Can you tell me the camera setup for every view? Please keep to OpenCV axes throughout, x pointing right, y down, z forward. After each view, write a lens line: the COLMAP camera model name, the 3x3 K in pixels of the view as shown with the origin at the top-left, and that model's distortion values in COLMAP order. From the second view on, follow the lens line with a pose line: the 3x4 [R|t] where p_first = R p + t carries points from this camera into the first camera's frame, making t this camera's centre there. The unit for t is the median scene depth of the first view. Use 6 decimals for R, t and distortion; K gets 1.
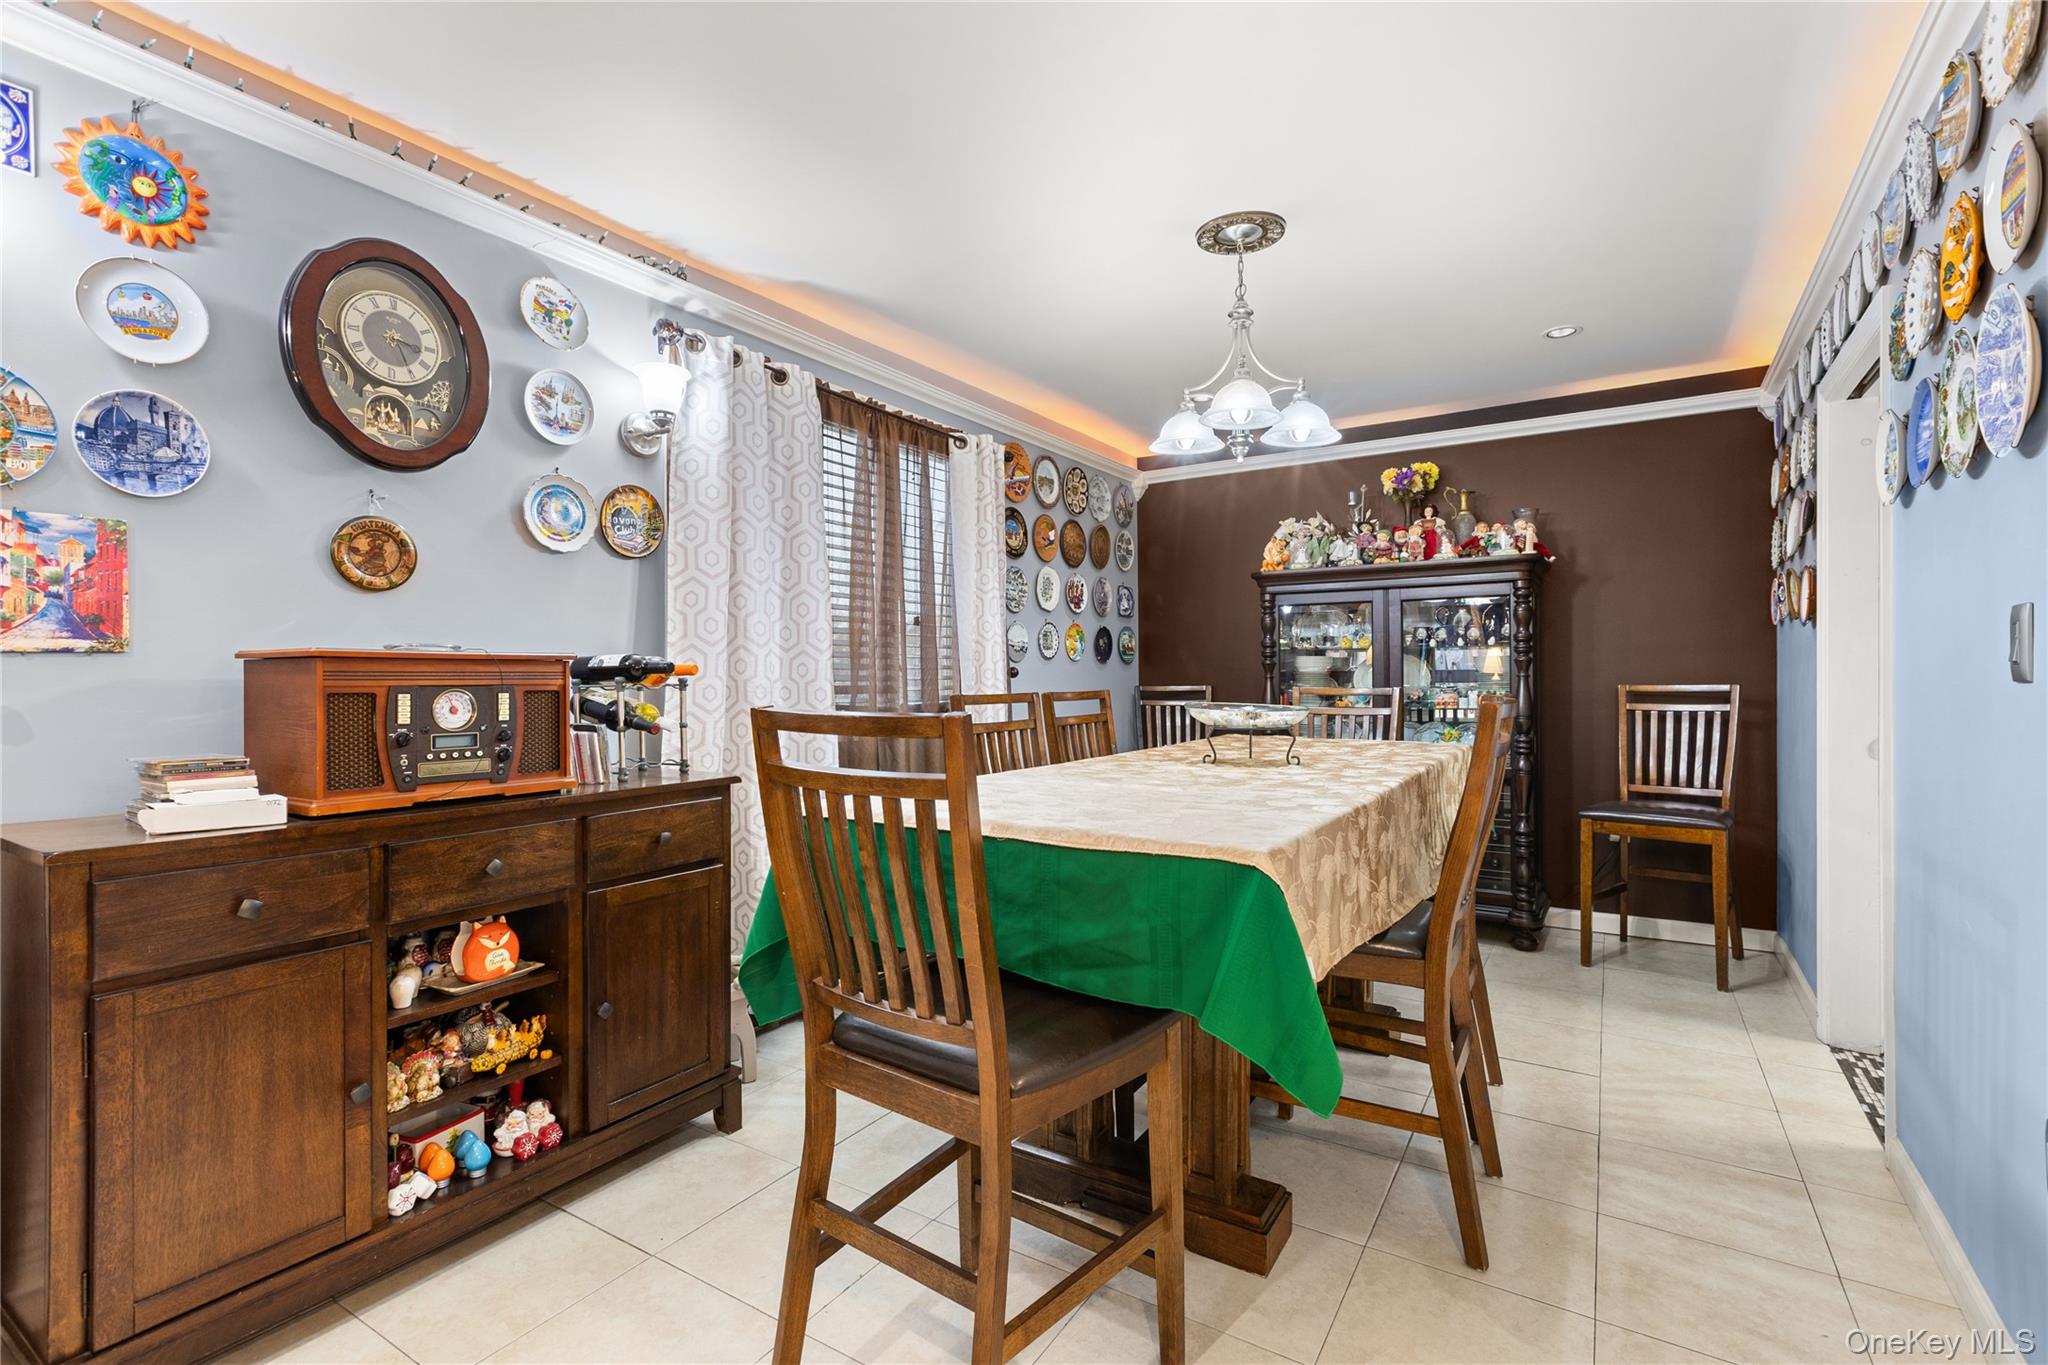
lens RADIAL K [[939.6, 0, 1026.4], [0, 939.6, 686.0], [0, 0, 1]] dist [0.001624, -0.000025]
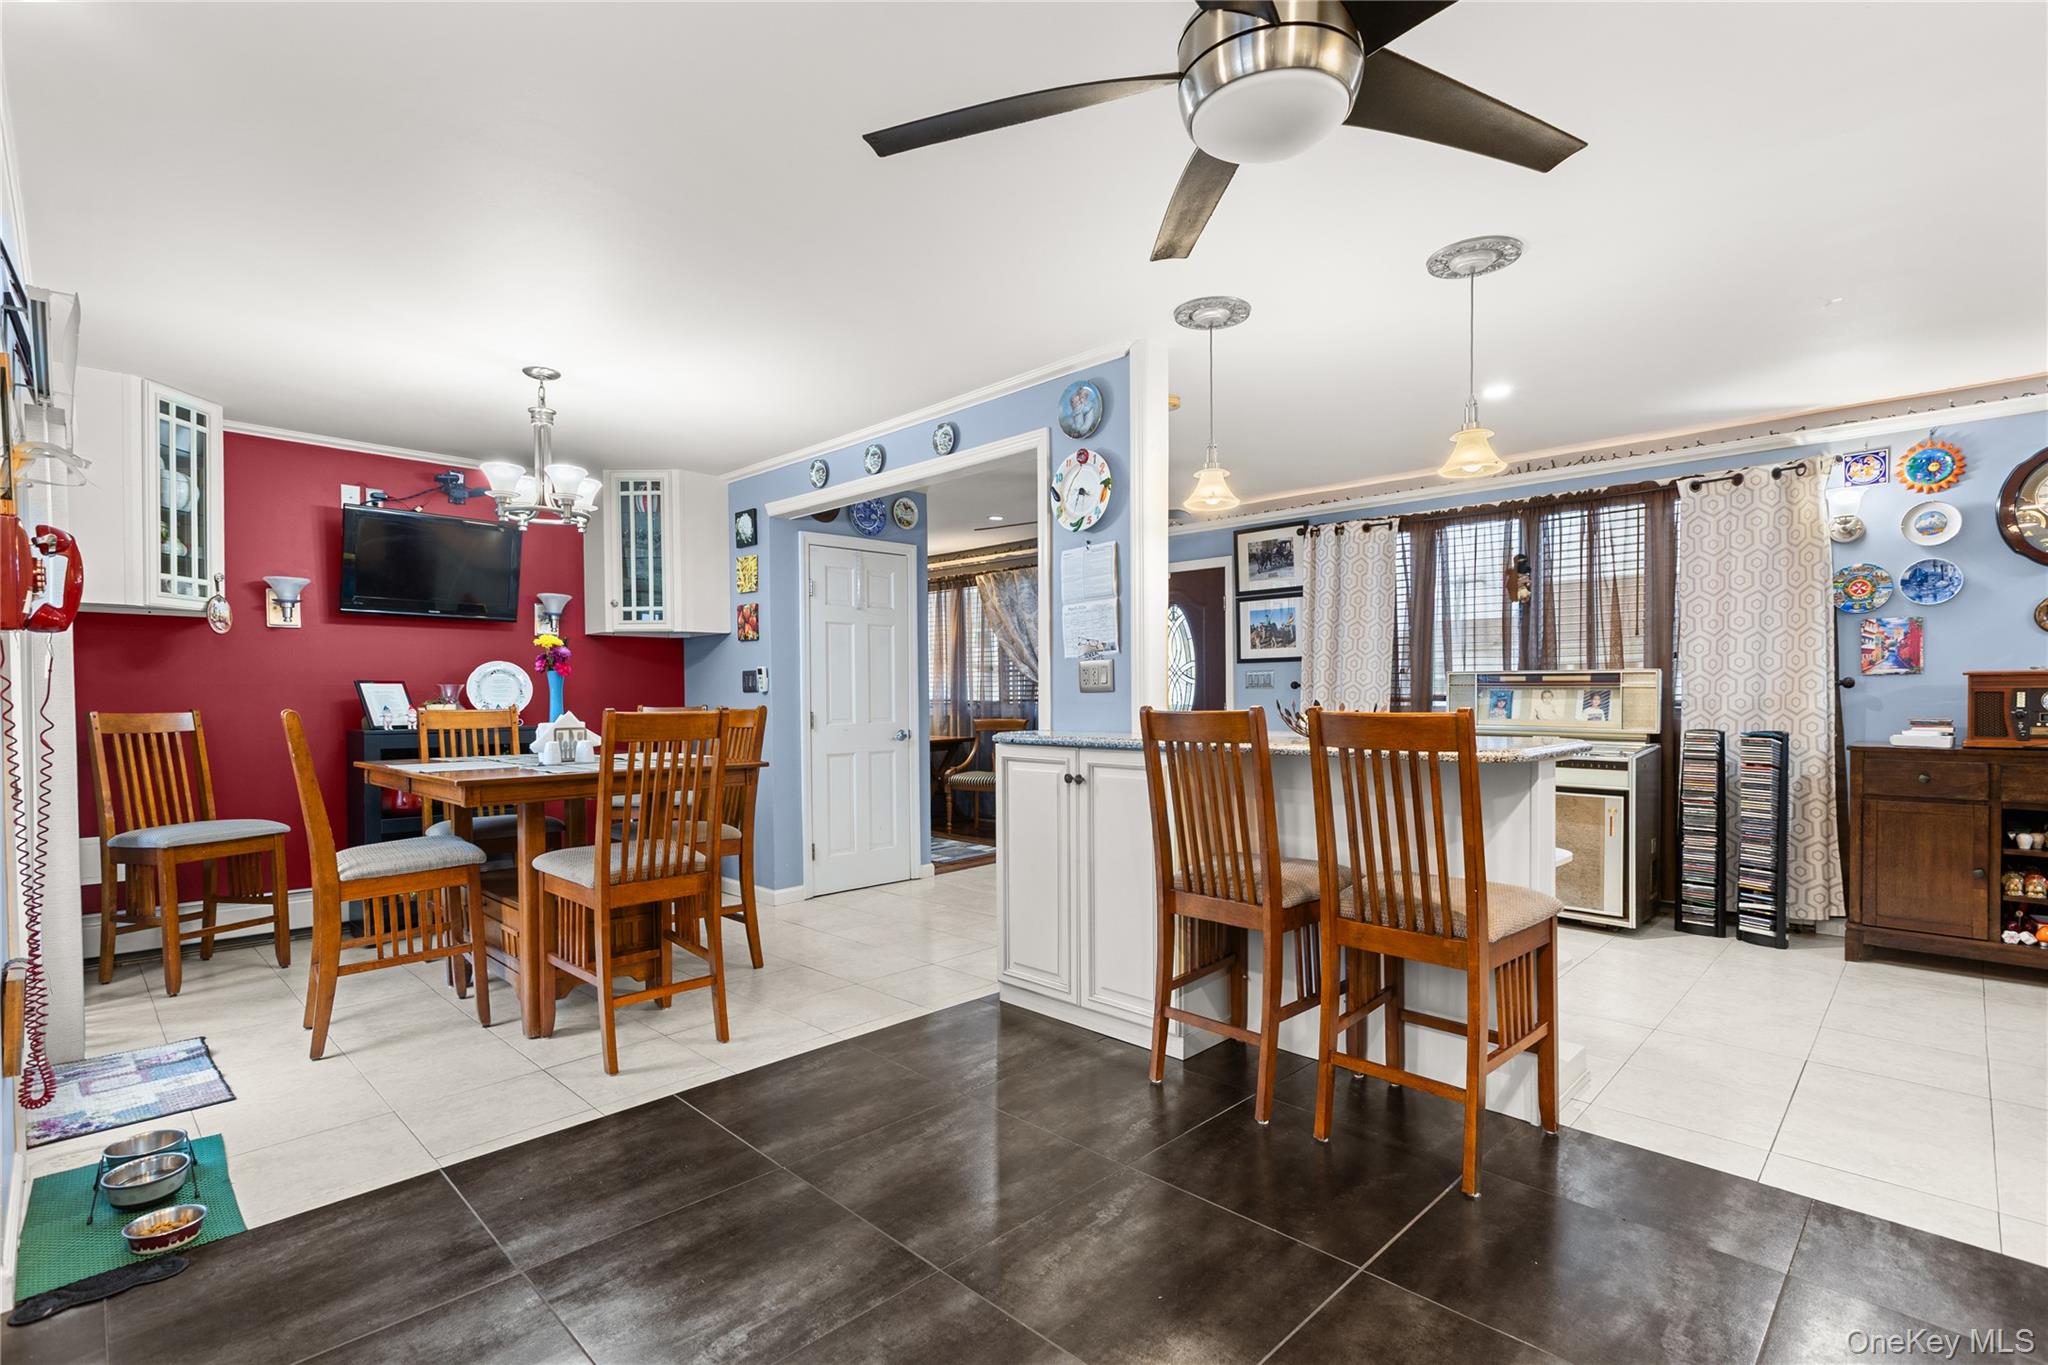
lens RADIAL K [[954.3, 0, 998.5], [0, 954.3, 706.3], [0, 0, 1]] dist [-0.002005, -0.000212]
pose [[-0.220135, 0.021750, -0.975227, 1.849886], [0.004727, 0.999763, 0.021230, -0.015602], [0.975458, 0.000063, -0.220186, -0.706581]]
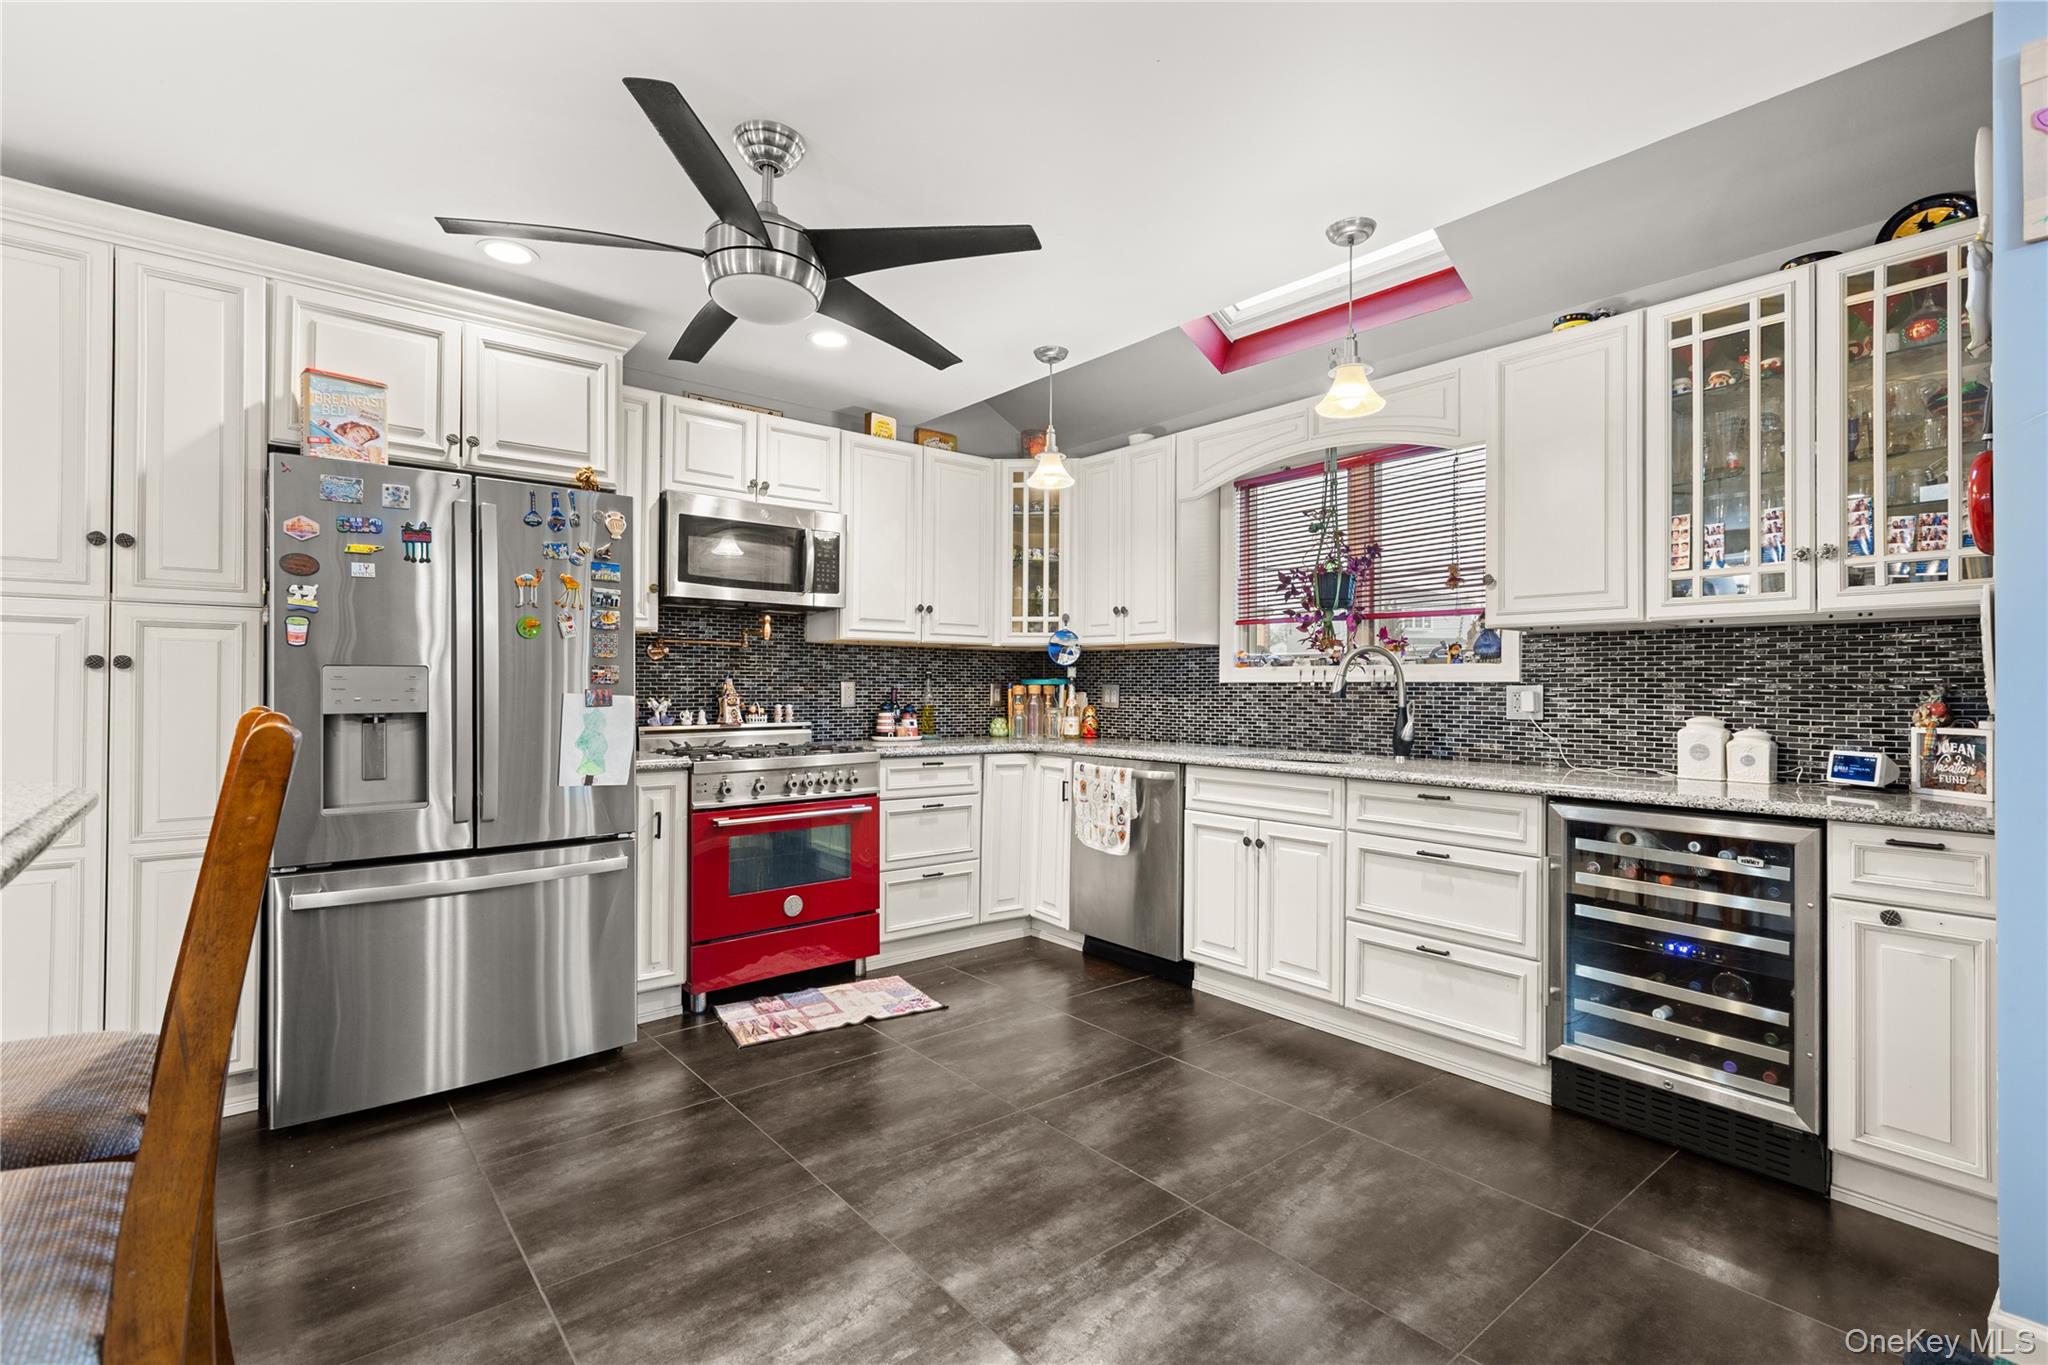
lens RADIAL K [[939.6, 0, 1026.4], [0, 939.6, 686.0], [0, 0, 1]] dist [0.001624, -0.000025]
pose [[0.290102, 0.007718, 0.956965, -0.159034], [-0.002822, 0.999970, -0.007209, 0.000442], [-0.956992, -0.000609, 0.290115, -1.362981]]
